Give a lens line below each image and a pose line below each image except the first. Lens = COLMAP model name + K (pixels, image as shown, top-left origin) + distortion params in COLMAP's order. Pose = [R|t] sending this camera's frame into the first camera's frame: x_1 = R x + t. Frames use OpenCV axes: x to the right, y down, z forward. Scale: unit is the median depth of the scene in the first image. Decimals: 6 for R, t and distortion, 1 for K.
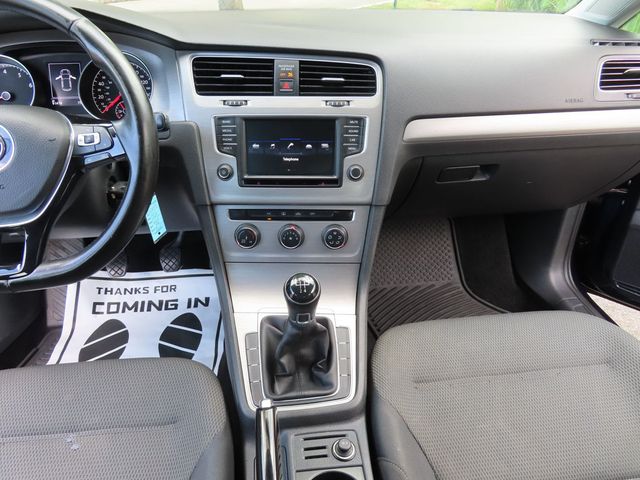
lens RADIAL K [[455.5, 0, 320.0], [0, 455.5, 240.0], [0, 0, 1]] dist [-0.006386, -0.002890]
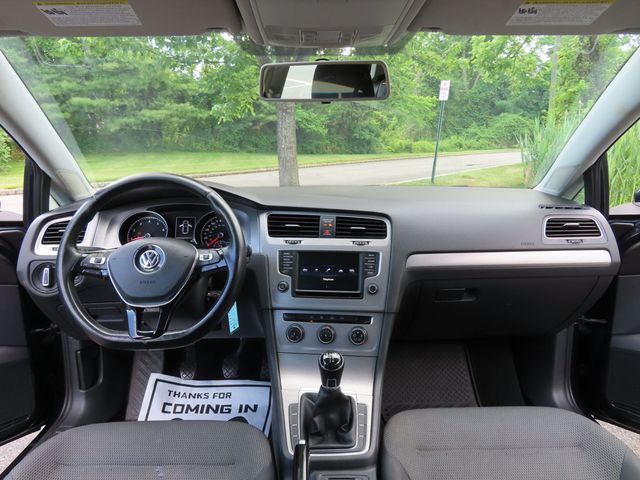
lens RADIAL K [[455.5, 0, 320.0], [0, 455.5, 240.0], [0, 0, 1]] dist [-0.006386, -0.002890]
pose [[0.994789, 0.013072, -0.101111, 0.054823], [-0.046717, 0.939945, -0.338113, 0.196163], [0.090619, 0.341075, 0.935658, -0.404105]]
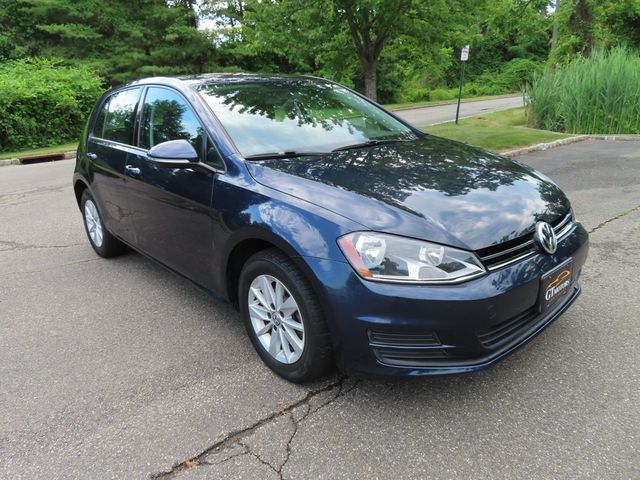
lens RADIAL K [[455.5, 0, 320.0], [0, 455.5, 240.0], [0, 0, 1]] dist [-0.006386, -0.002890]
pose [[0.991707, -0.016196, -0.127495, -1.268531], [-0.015556, 0.969607, -0.244174, 3.098684], [0.127575, 0.244132, 0.961314, -5.348855]]
